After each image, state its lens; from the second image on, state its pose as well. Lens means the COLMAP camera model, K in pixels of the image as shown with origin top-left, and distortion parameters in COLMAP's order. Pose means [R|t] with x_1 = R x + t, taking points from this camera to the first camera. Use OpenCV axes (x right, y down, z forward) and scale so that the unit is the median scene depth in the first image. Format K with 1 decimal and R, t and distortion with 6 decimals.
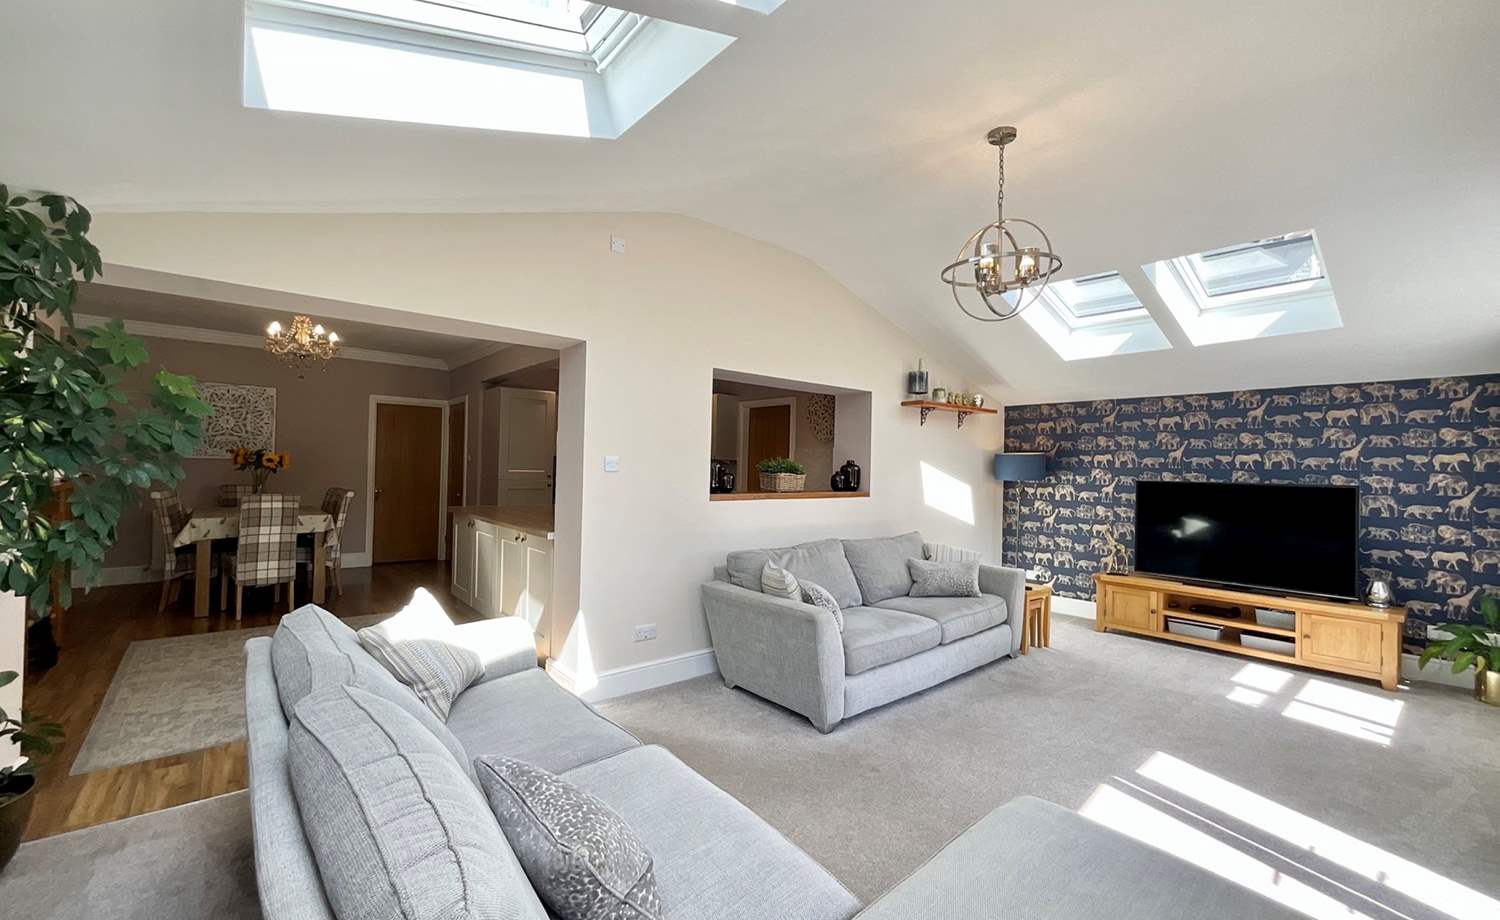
lens RADIAL K [[599.4, 0, 744.6], [0, 599.4, 463.1], [0, 0, 1]] dist [0.002421, 0.000248]
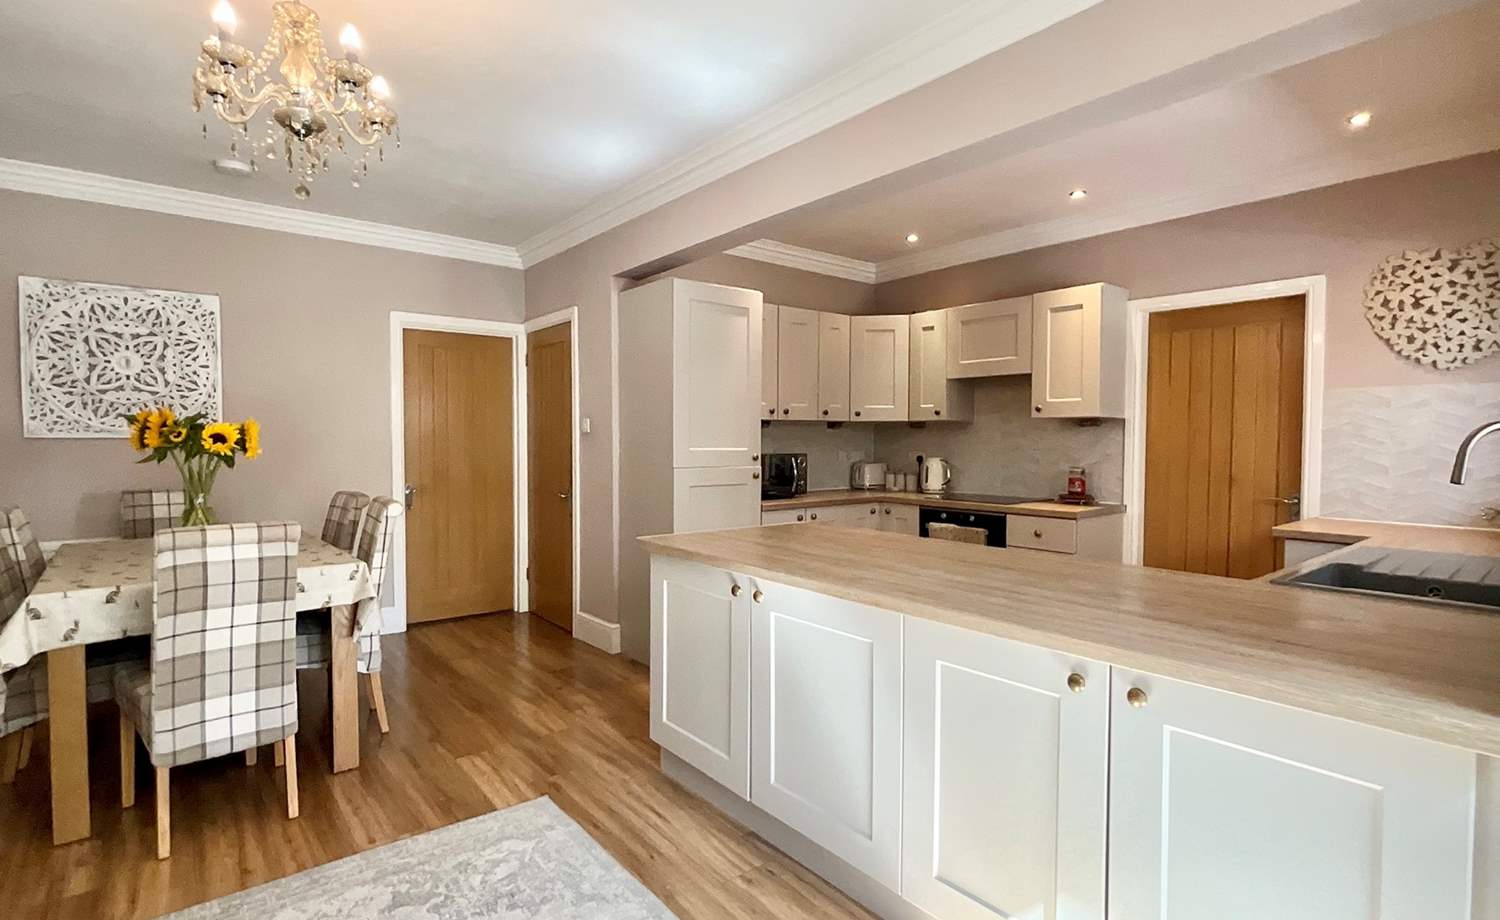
lens RADIAL K [[731.2, 0, 748.2], [0, 731.2, 462.8], [0, 0, 1]] dist [-0.006613, 0.006831]
pose [[0.999302, -0.021433, -0.030595, -0.431756], [0.022629, 0.998971, 0.039309, 0.001490], [0.029721, -0.039974, 0.998759, 0.531833]]
